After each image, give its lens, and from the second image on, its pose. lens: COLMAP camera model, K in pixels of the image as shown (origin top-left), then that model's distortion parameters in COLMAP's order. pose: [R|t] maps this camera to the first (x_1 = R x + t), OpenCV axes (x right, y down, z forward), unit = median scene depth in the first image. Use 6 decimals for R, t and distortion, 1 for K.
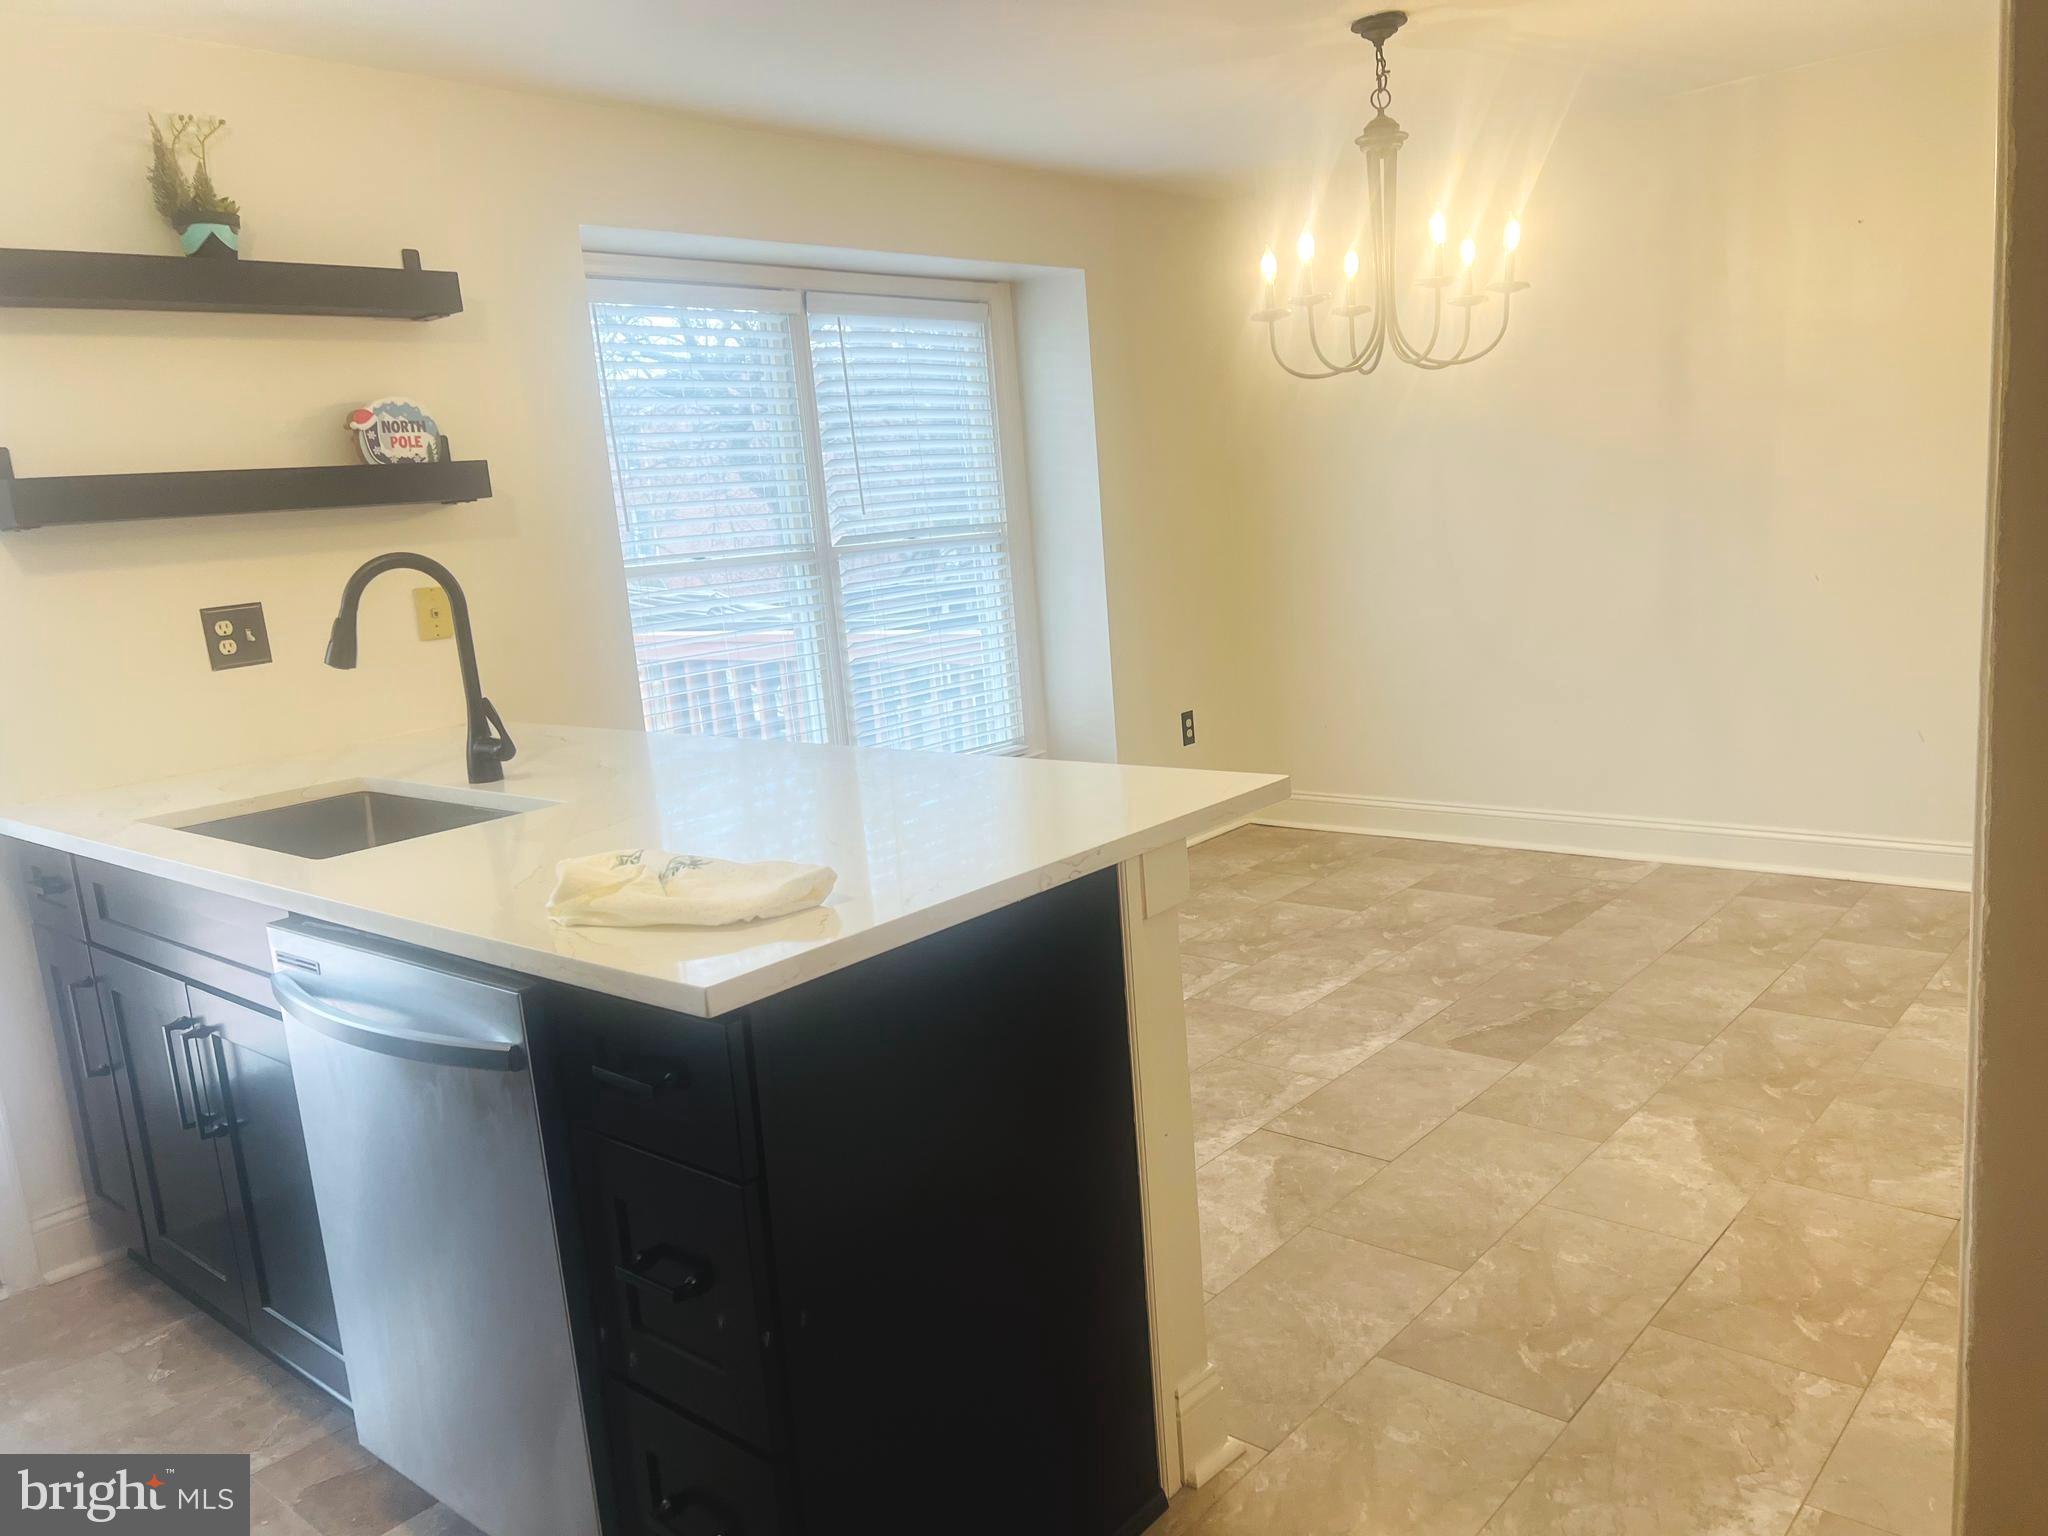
lens RADIAL K [[1530.5, 0, 1049.5], [0, 1530.5, 772.9], [0, 0, 1]] dist [0.066736, -0.073414]
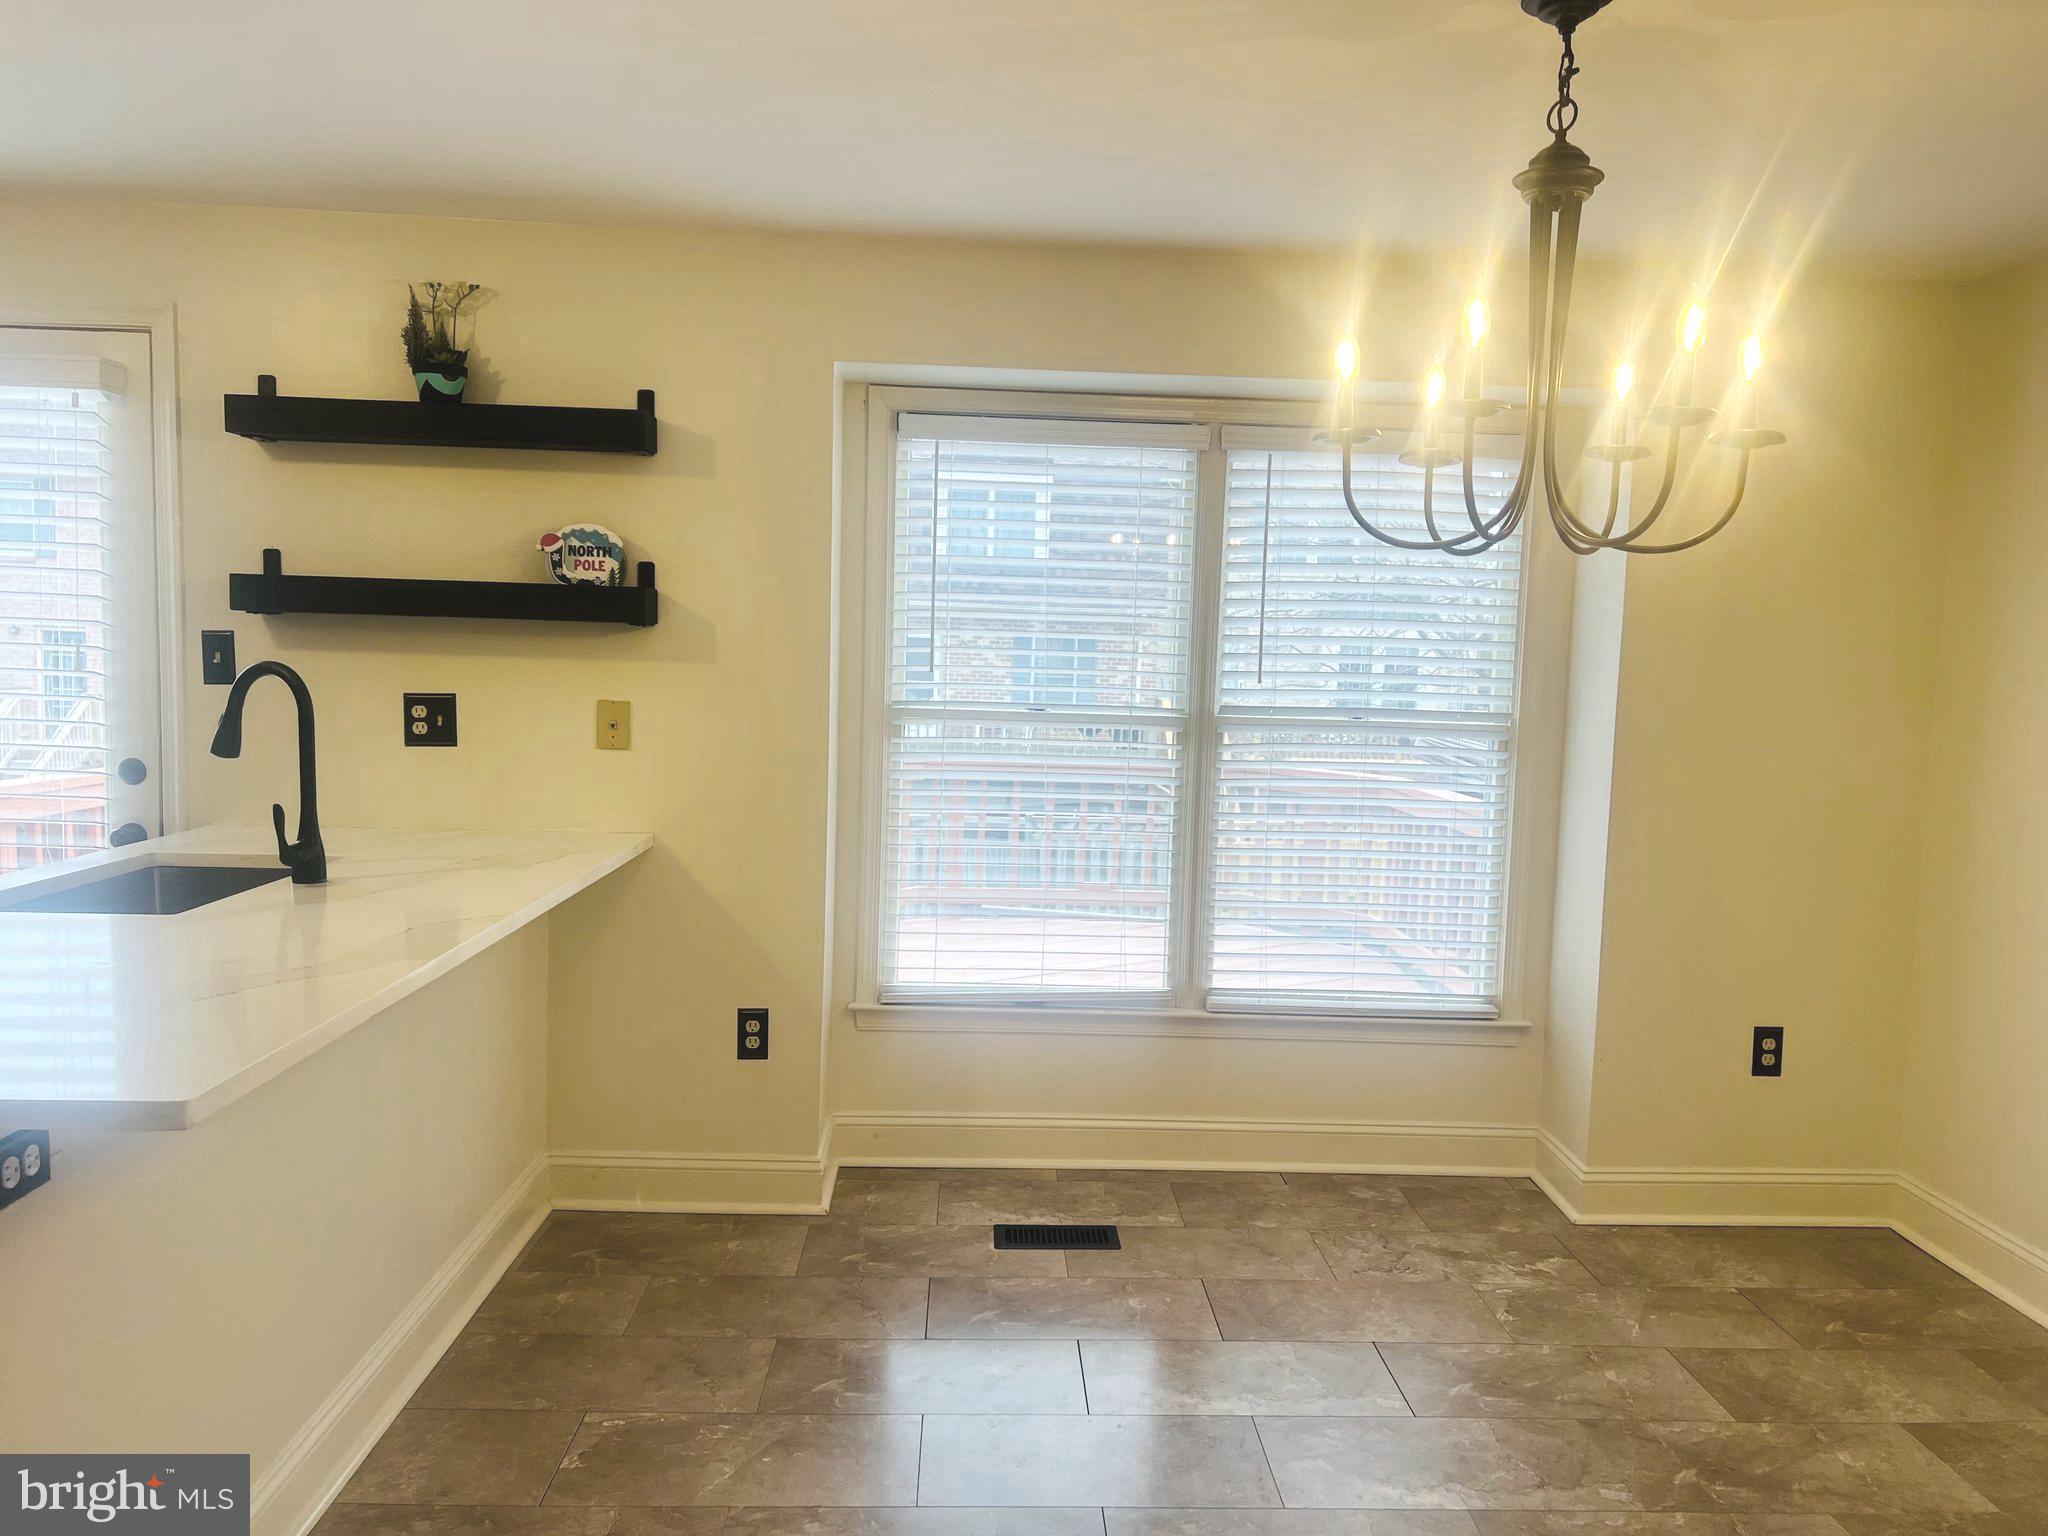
lens RADIAL K [[1530.5, 0, 1035.2], [0, 1530.5, 771.7], [0, 0, 1]] dist [0.066736, -0.073414]
pose [[0.681231, 0.157948, -0.714826, 0.582997], [-0.213875, 0.976787, 0.012007, -0.152813], [0.700129, 0.144703, 0.699199, 0.488669]]
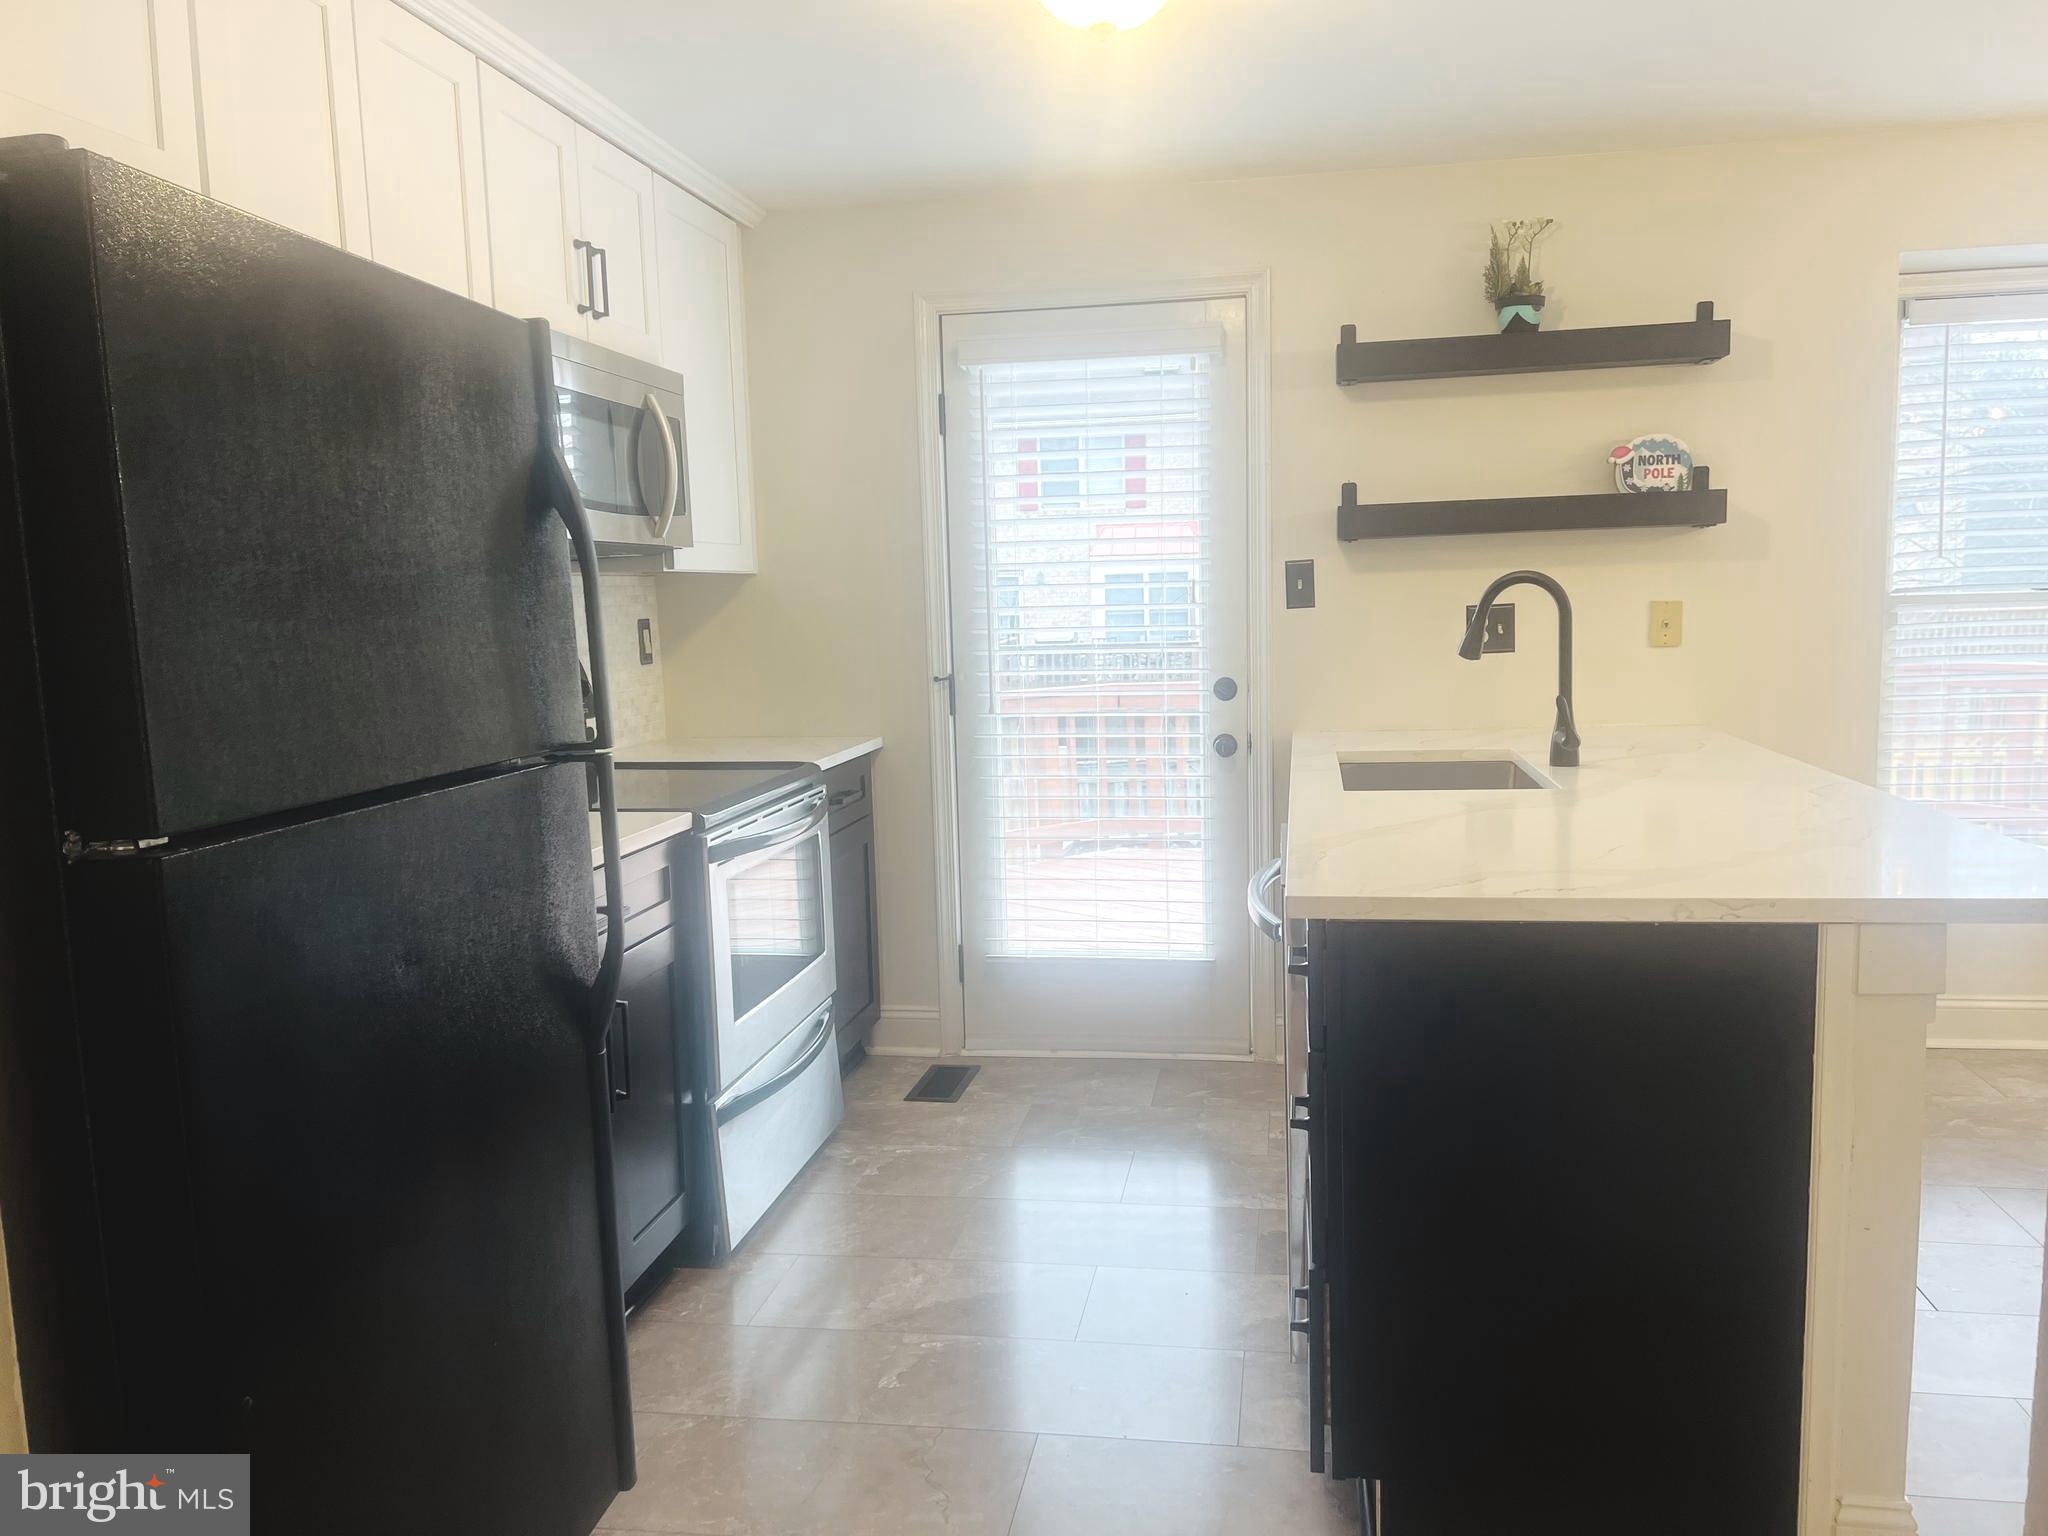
lens RADIAL K [[1530.5, 0, 1033.7], [0, 1530.5, 771.6], [0, 0, 1]] dist [0.066736, -0.073414]
pose [[0.520875, 0.165314, -0.837473, 0.337484], [-0.165851, 0.981972, 0.090685, -0.024245], [0.837367, 0.091660, 0.538902, 0.016829]]
